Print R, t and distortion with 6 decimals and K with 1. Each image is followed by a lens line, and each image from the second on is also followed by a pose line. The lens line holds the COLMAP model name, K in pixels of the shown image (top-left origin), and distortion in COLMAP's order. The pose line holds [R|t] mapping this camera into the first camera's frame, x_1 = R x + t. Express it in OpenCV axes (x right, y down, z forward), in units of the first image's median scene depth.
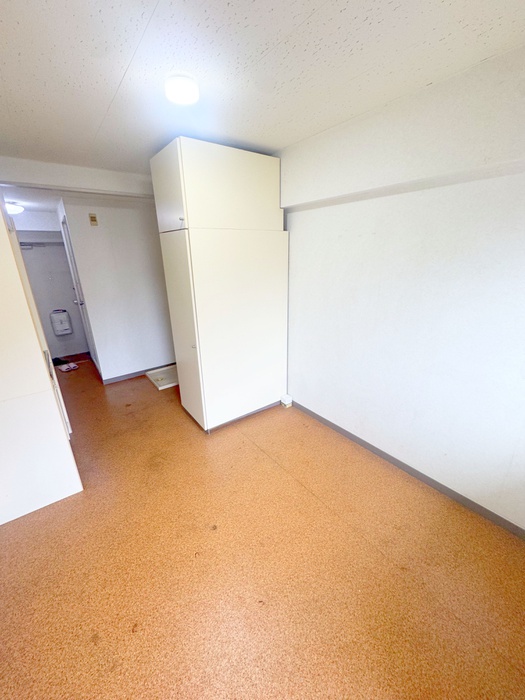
lens RADIAL K [[279.9, 0, 262.2], [0, 279.9, 348.2], [0, 0, 1]] dist [0.000451, 0.000136]
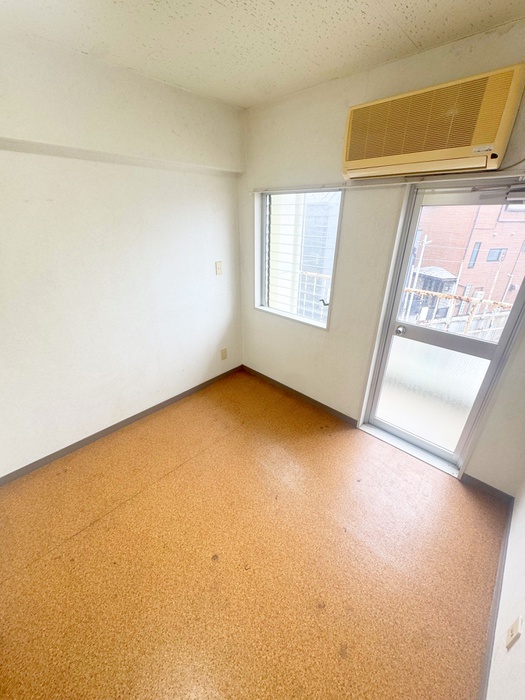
lens RADIAL K [[279.9, 0, 262.6], [0, 279.9, 350.9], [0, 0, 1]] dist [0.000451, 0.000136]
pose [[-0.169283, -0.399819, 0.900826, -0.644100], [0.315923, 0.843774, 0.433865, -0.192870], [-0.933561, 0.358038, -0.016525, 0.591665]]
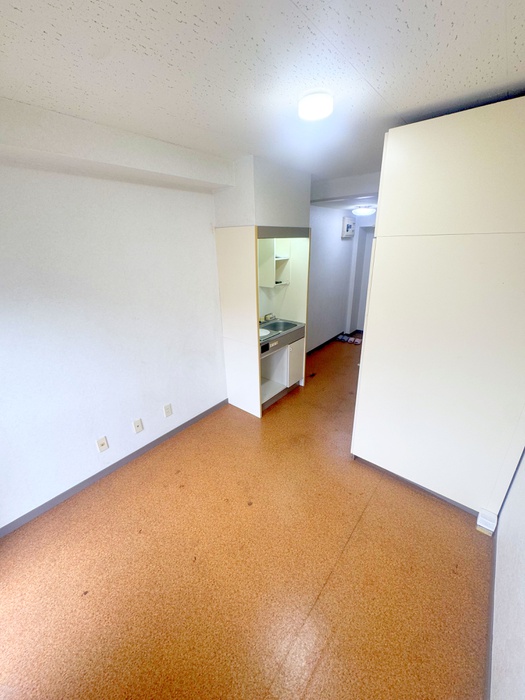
lens RADIAL K [[279.9, 0, 263.3], [0, 279.9, 347.0], [0, 0, 1]] dist [0.000451, 0.000136]
pose [[0.237566, 0.357910, -0.903030, 0.604221], [-0.300972, 0.911016, 0.281896, -0.275941], [0.923568, 0.204817, 0.324147, 0.485767]]
